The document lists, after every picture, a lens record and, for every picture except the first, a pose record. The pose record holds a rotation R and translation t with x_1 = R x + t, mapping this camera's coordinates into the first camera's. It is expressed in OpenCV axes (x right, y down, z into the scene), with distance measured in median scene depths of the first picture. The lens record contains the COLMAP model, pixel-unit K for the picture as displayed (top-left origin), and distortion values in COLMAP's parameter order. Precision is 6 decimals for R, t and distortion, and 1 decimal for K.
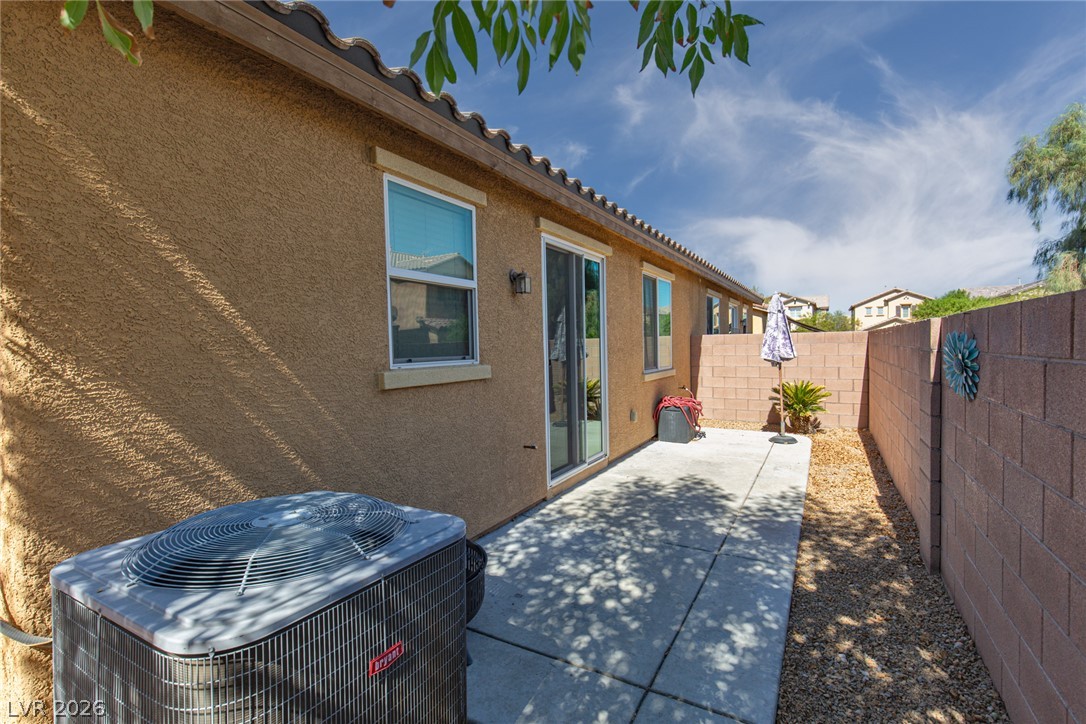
lens RADIAL K [[493.4, 0, 543.0], [0, 493.4, 362.0], [0, 0, 1]] dist [0.001285, -0.000157]
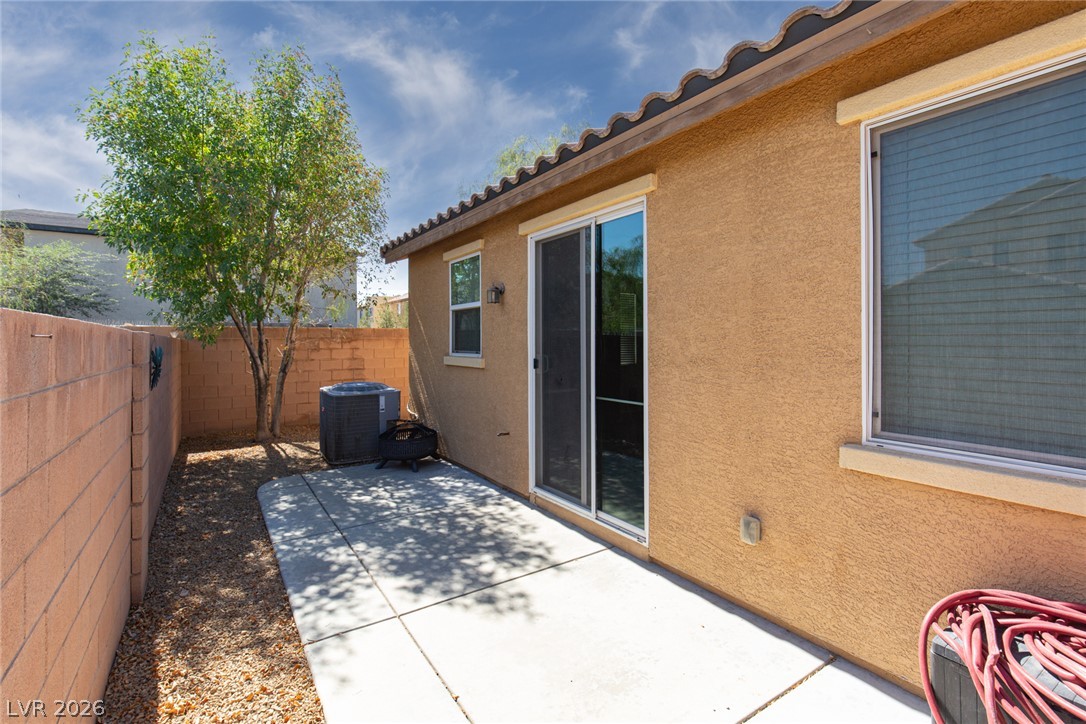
lens RADIAL K [[507.4, 0, 540.9], [0, 507.4, 333.7], [0, 0, 1]] dist [0.002435, -0.000158]
pose [[-0.452390, 0.014869, -0.891696, 1.015029], [-0.013961, 0.999620, 0.023752, -0.094216], [0.891711, 0.023194, -0.452011, 1.655805]]
